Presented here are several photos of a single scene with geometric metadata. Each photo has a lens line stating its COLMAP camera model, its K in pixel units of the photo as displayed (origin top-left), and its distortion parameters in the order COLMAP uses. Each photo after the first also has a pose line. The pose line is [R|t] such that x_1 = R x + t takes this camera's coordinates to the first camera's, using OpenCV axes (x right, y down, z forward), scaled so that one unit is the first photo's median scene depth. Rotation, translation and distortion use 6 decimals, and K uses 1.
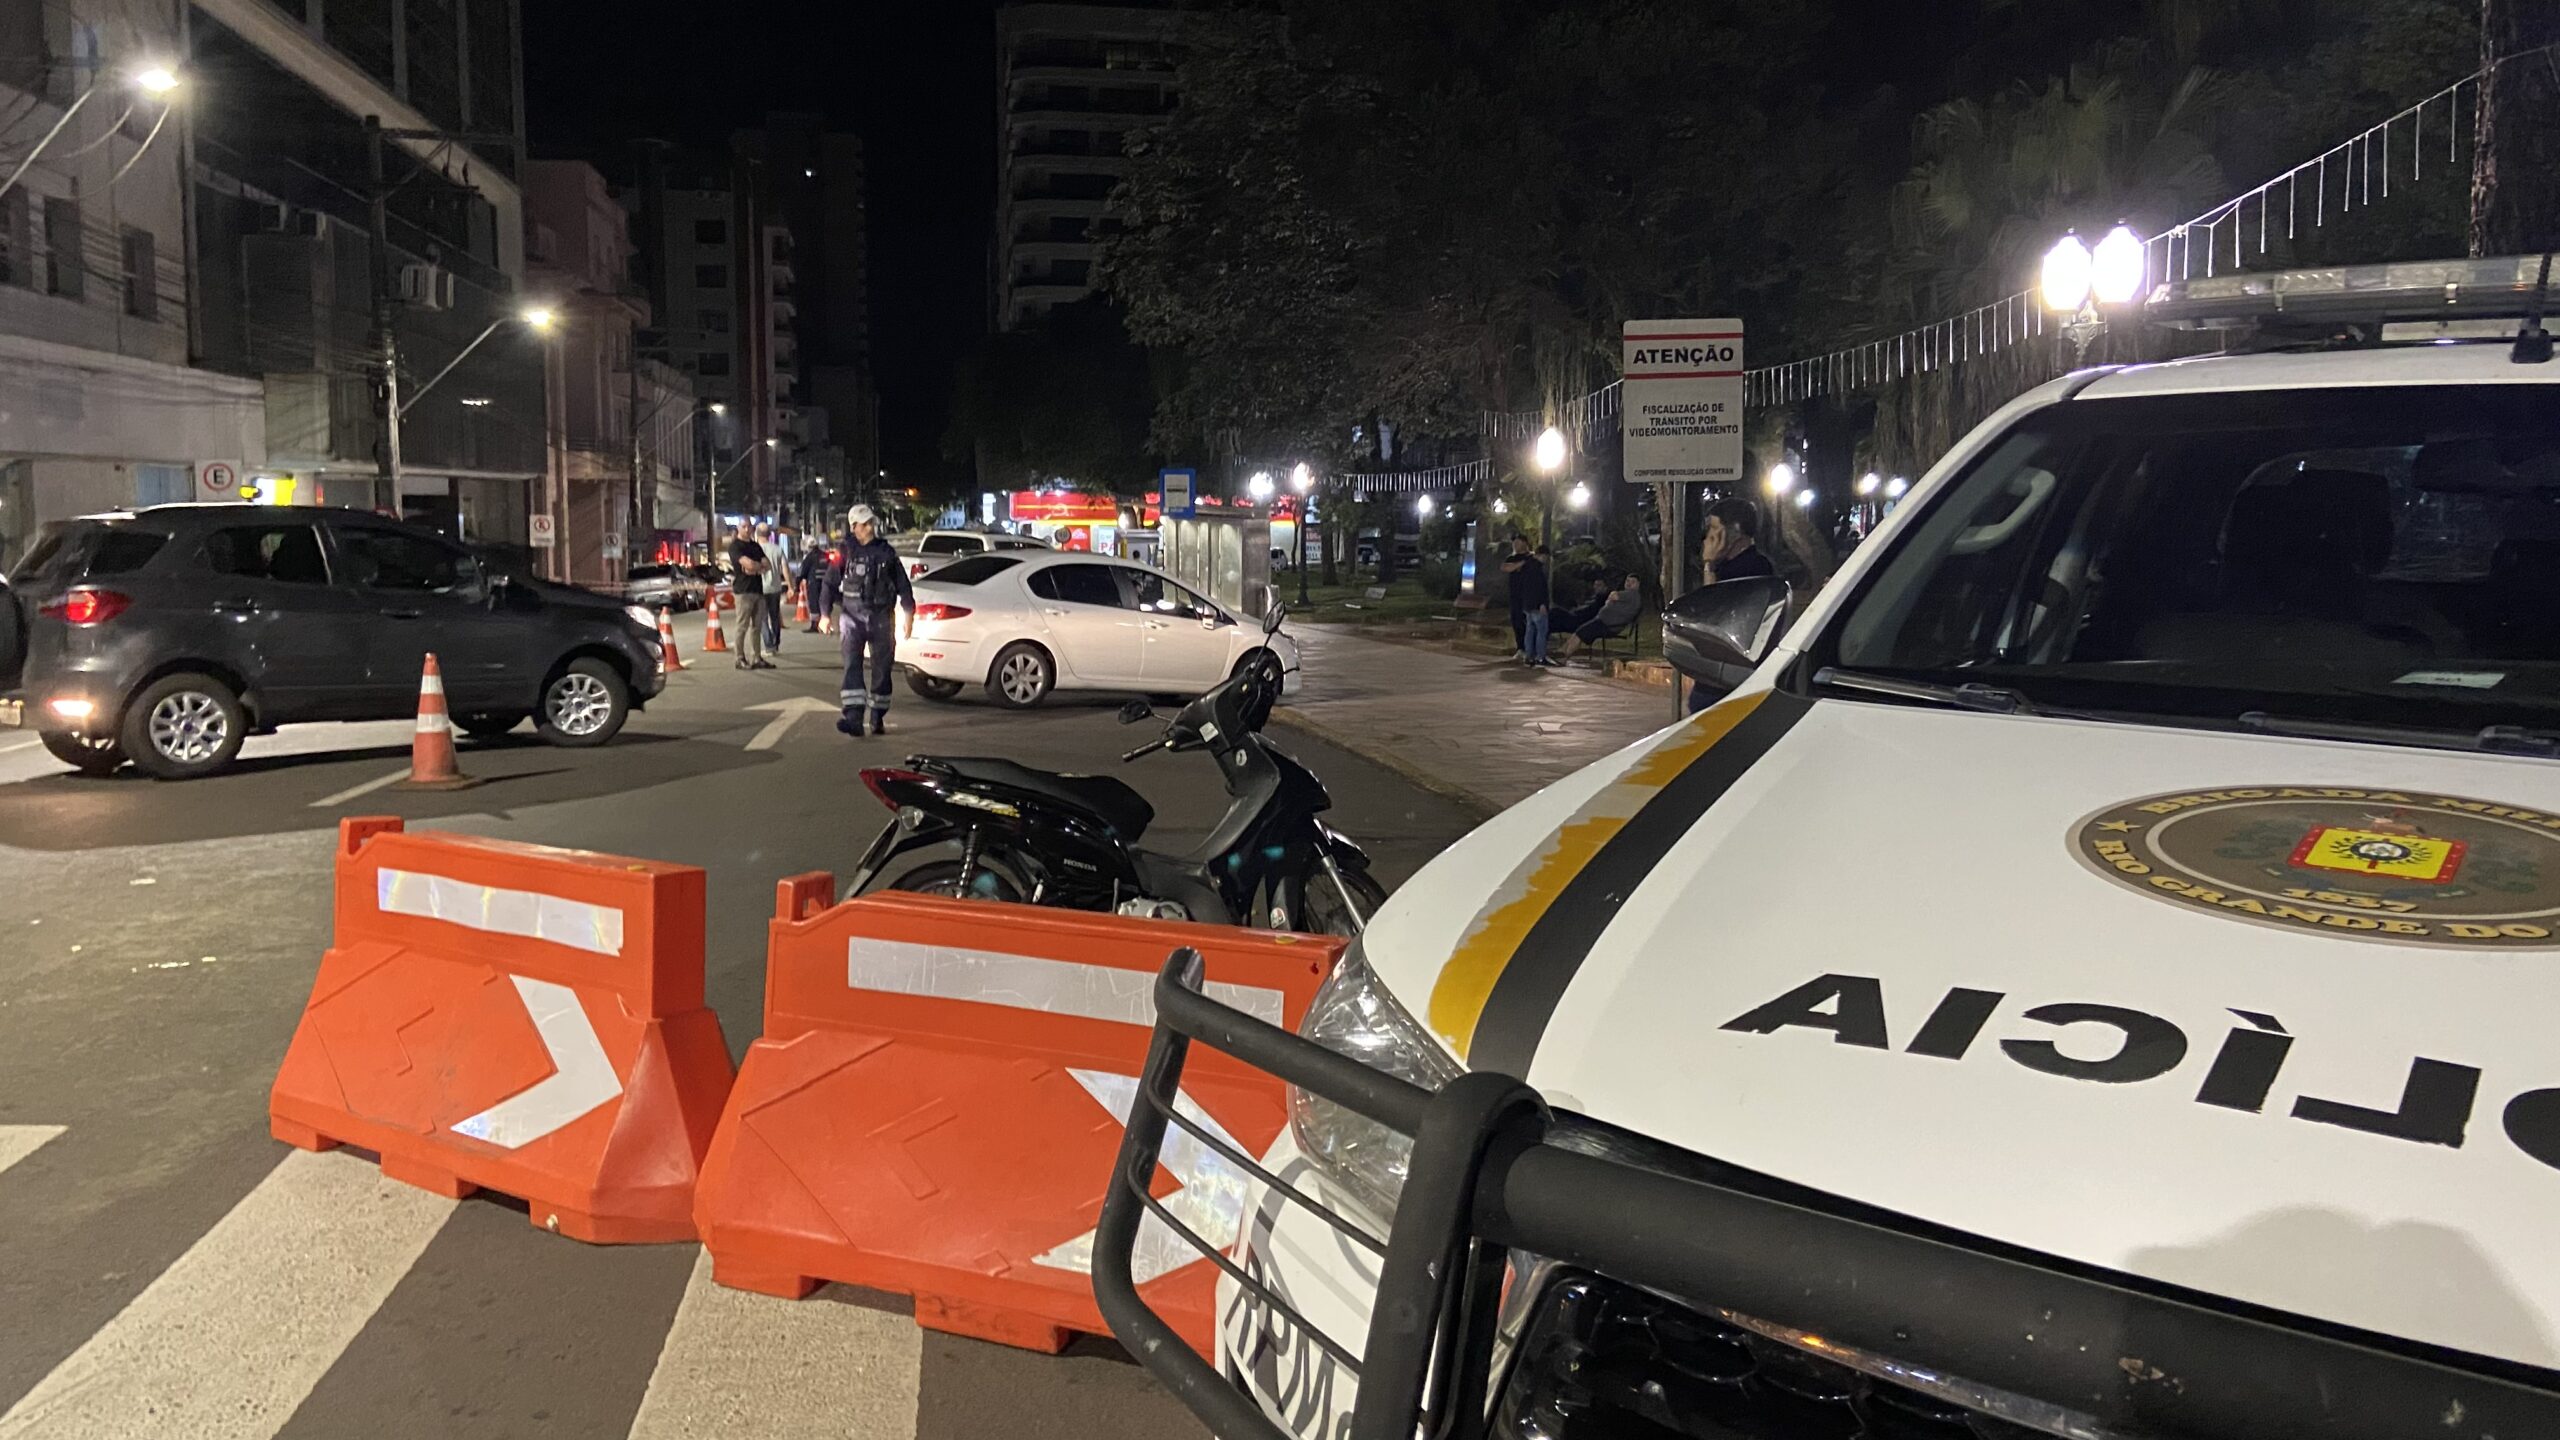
lens RADIAL K [[1919.2, 0, 1280.0], [0, 1919.2, 720.0], [0, 0, 1]] dist [0.119755, -0.145634]
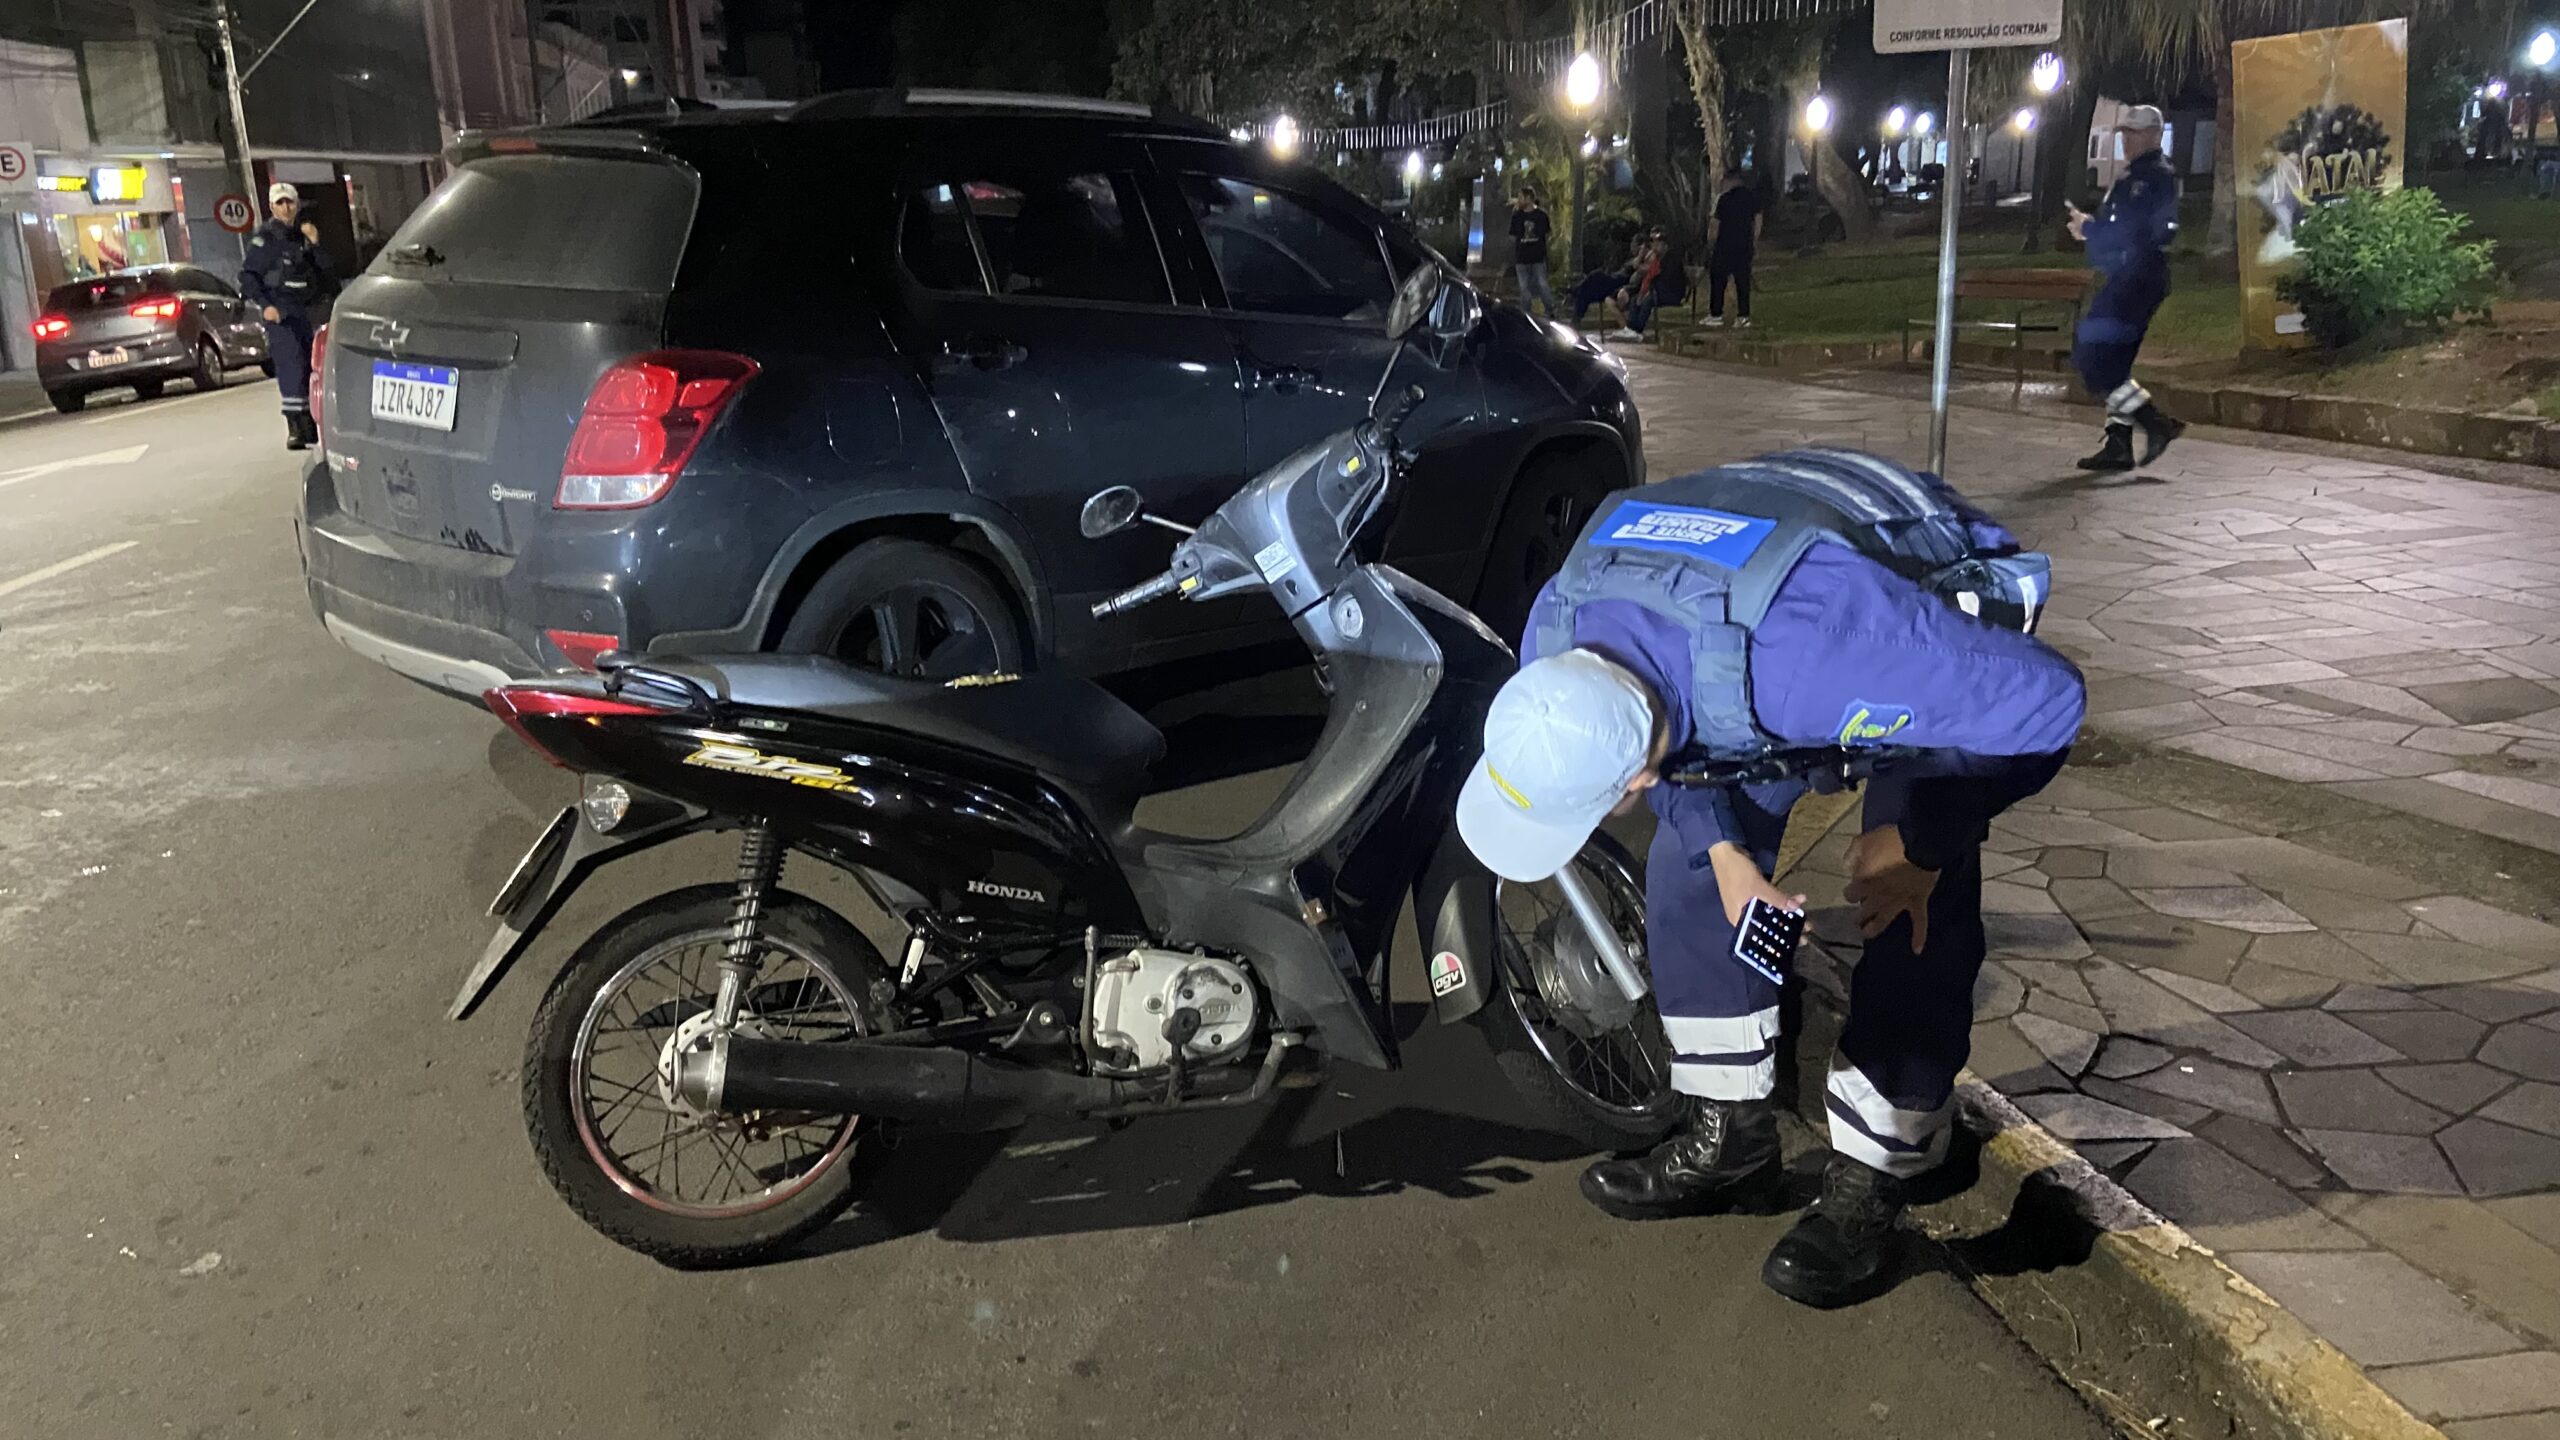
lens RADIAL K [[1919.2, 0, 1280.0], [0, 1919.2, 720.0], [0, 0, 1]] dist [0.119755, -0.145634]
pose [[0.999355, -0.035521, 0.005190, -0.005141], [0.034203, 0.986075, 0.162744, -0.004055], [-0.010898, -0.162461, 0.986655, 0.070020]]
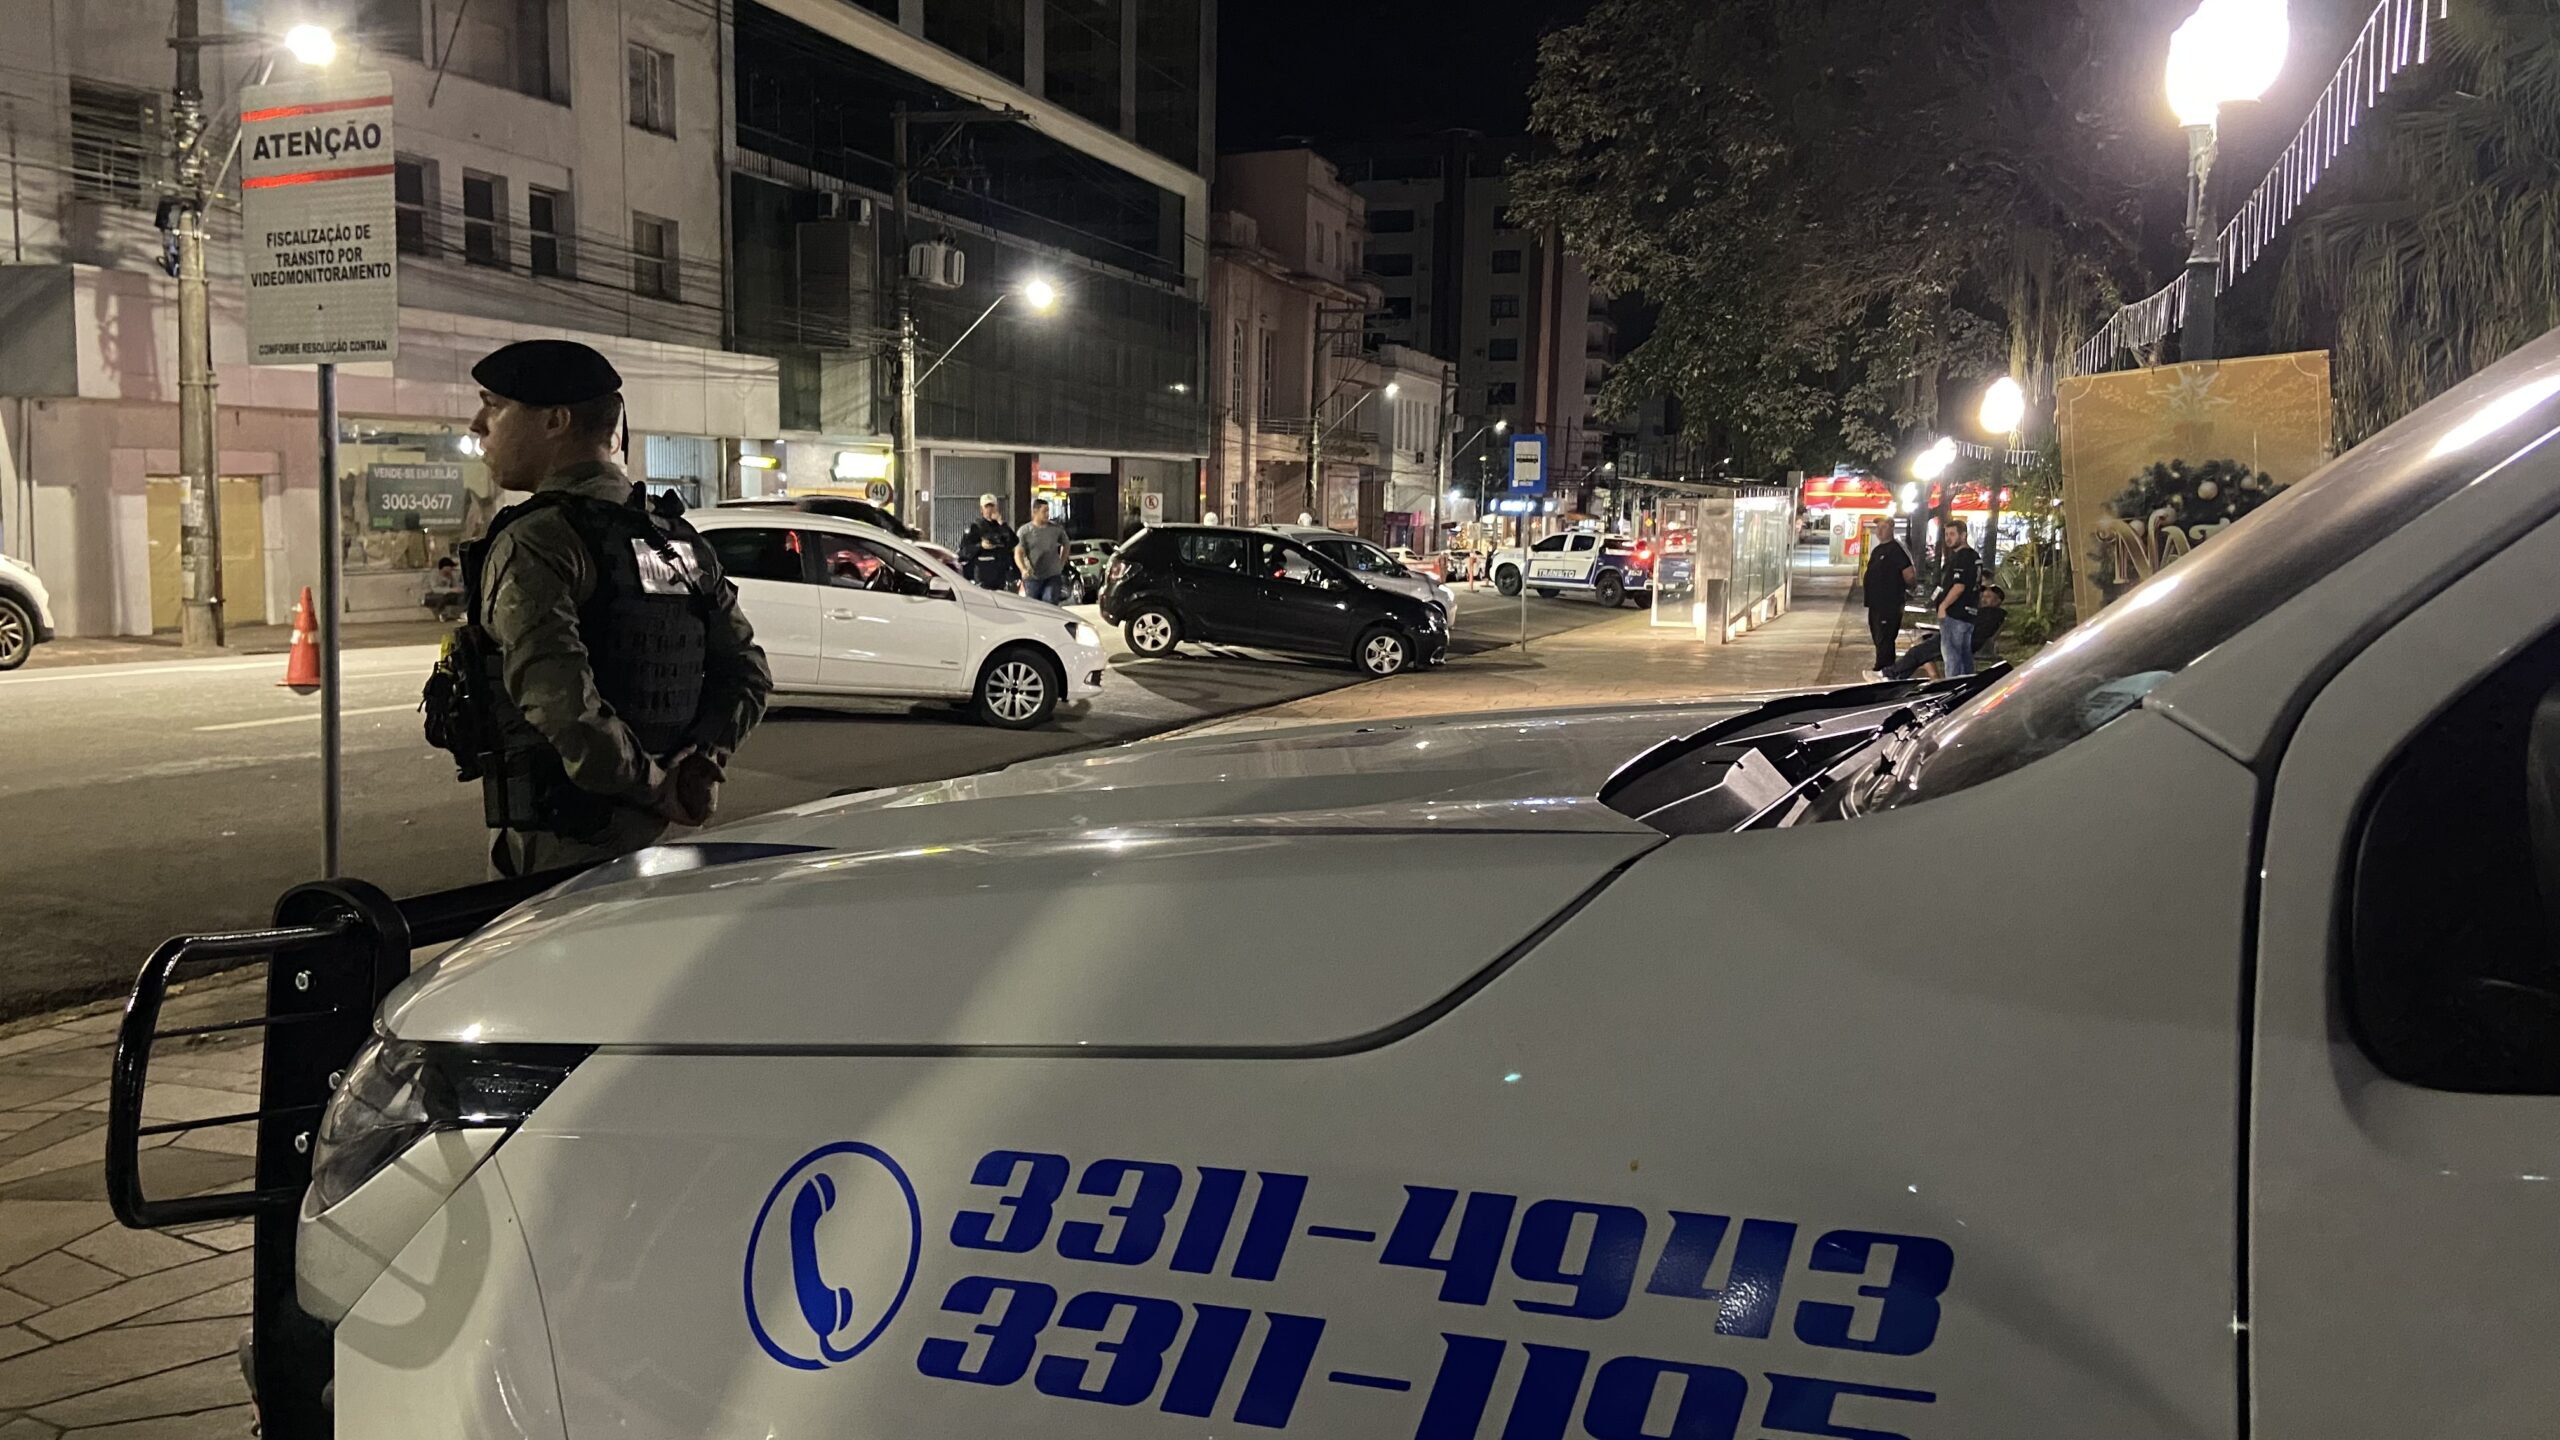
lens RADIAL K [[1919.2, 0, 1280.0], [0, 1919.2, 720.0], [0, 0, 1]] dist [0.119755, -0.145634]
pose [[0.888253, 0.065657, -0.454638, 0.150478], [-0.063463, 0.997782, 0.020104, -0.009838], [0.454949, 0.010995, 0.890450, 0.126000]]
